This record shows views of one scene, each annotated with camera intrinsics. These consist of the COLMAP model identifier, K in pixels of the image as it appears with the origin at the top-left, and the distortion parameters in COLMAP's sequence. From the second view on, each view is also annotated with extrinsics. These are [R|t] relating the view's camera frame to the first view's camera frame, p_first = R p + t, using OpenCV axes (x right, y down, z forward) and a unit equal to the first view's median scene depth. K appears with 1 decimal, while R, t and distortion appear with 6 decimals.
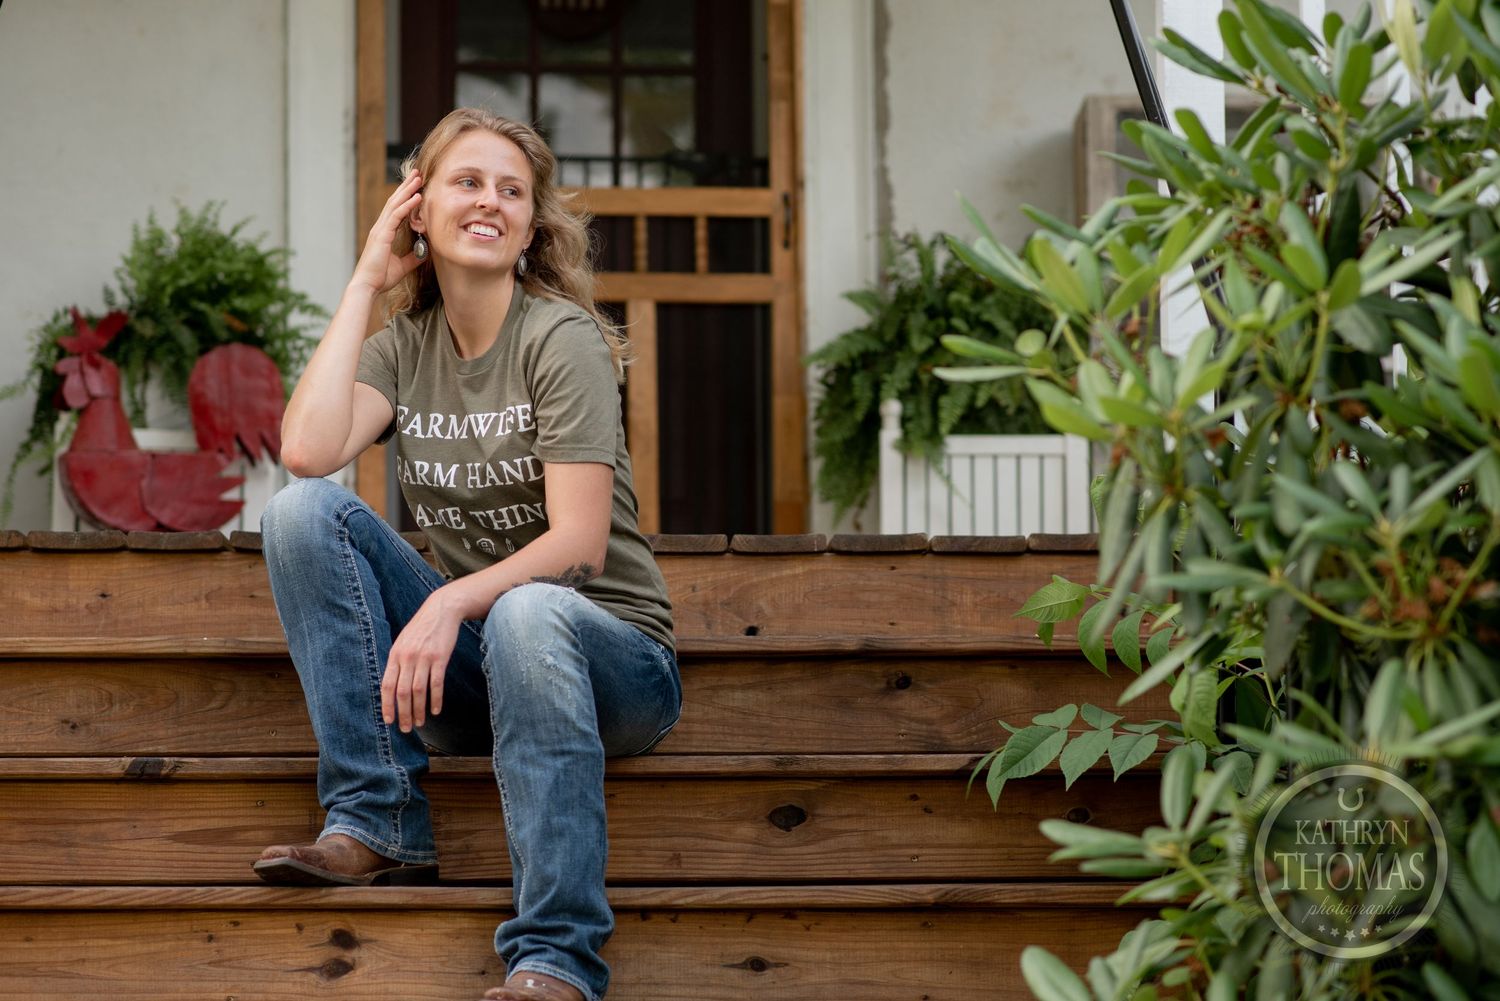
lens RADIAL K [[3718.3, 0, 750.0], [0, 3718.3, 500.5], [0, 0, 1]] dist [0.012967, 0.235606]
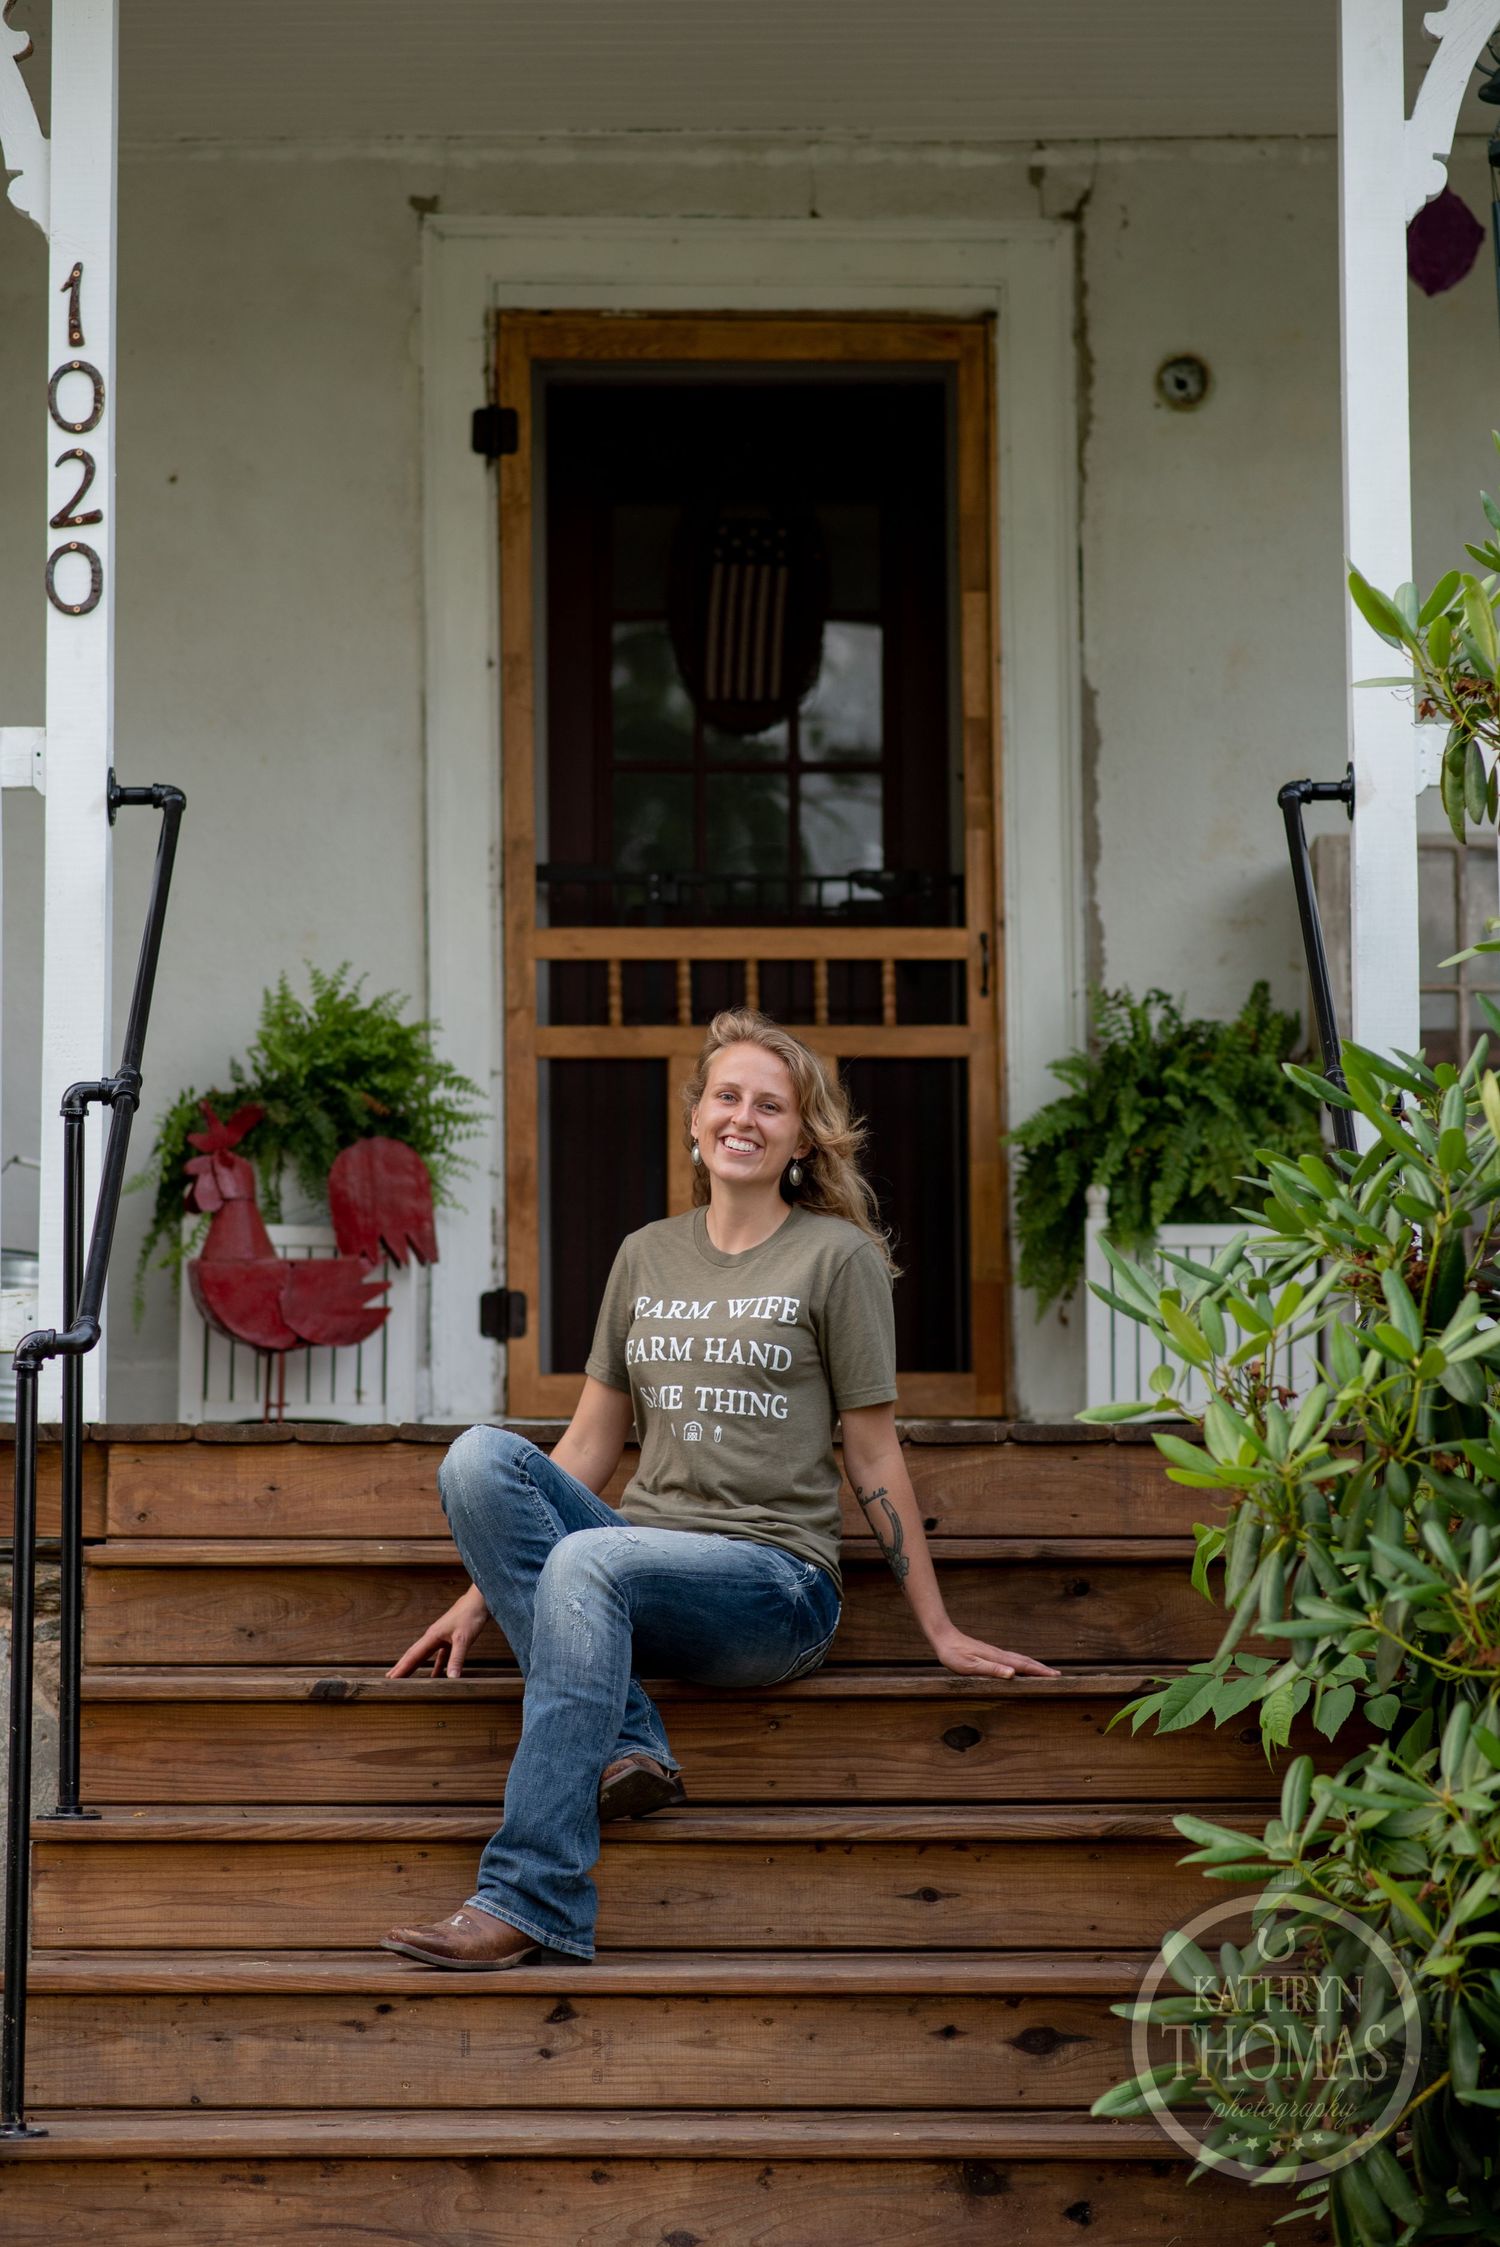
lens RADIAL K [[5570.0, 0, 750.0], [0, 5570.0, 1123.5], [0, 0, 1]] dist [0.012967, 0.235606]
pose [[0.998899, -0.002663, -0.046836, 0.021895], [0.005188, 0.998534, 0.053880, -0.148907], [0.046624, -0.054063, 0.997448, -0.457587]]
